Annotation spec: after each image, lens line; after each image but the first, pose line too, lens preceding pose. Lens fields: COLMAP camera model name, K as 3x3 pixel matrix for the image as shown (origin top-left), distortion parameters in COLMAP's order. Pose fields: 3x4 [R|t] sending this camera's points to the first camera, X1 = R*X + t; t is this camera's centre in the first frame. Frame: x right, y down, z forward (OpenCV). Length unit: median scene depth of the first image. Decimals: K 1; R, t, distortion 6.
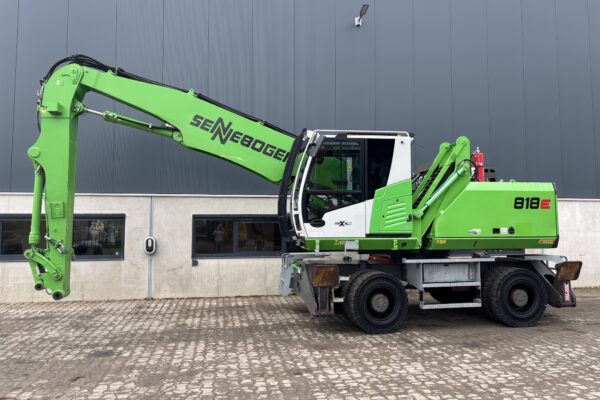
lens RADIAL K [[454.5, 0, 298.3], [0, 454.5, 196.2], [0, 0, 1]] dist [0.034253, -0.008641]
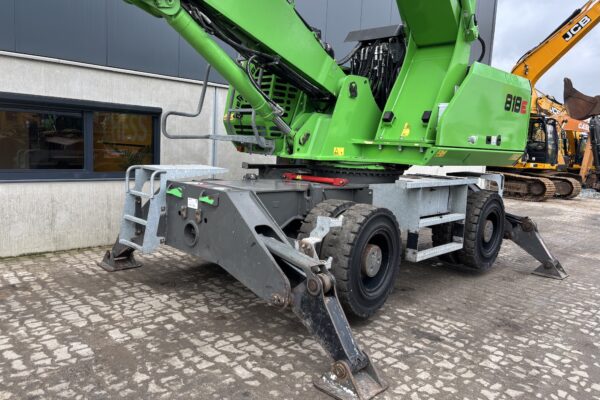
lens RADIAL K [[454.5, 0, 298.3], [0, 454.5, 196.2], [0, 0, 1]] dist [0.034253, -0.008641]
pose [[0.824384, -0.019306, 0.565702, -0.190403], [-0.093804, 0.980939, 0.170175, 0.067062], [-0.558204, -0.193355, 0.806859, 0.577097]]
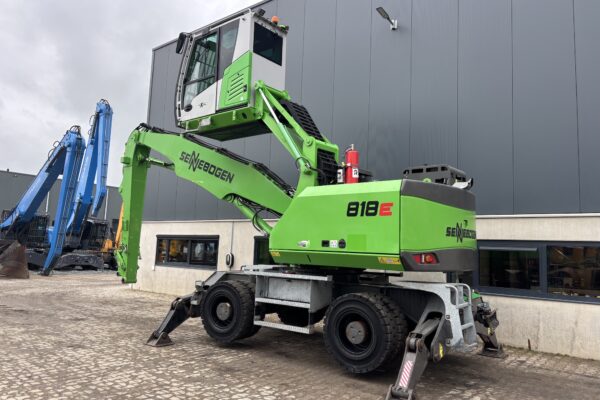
lens RADIAL K [[451.1, 0, 300.0], [0, 451.1, 200.0], [0, 0, 1]] dist [0.053568, -0.050851]
pose [[0.660689, -0.053371, -0.748760, 0.998231], [0.007267, 0.997877, -0.064715, 0.048573], [0.750625, 0.037315, 0.659674, 0.416668]]
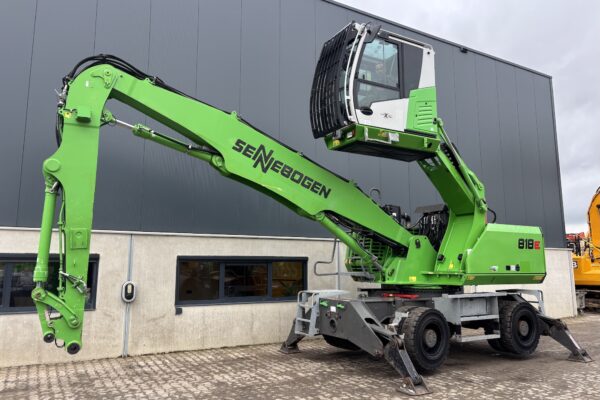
lens RADIAL K [[452.0, 0, 297.8], [0, 452.0, 203.0], [0, 0, 1]] dist [0.034294, -0.006126]
pose [[0.939969, 0.053123, 0.337100, -0.427513], [-0.027923, 0.996470, -0.079173, 0.019420], [-0.340116, 0.065007, 0.938134, 0.116180]]
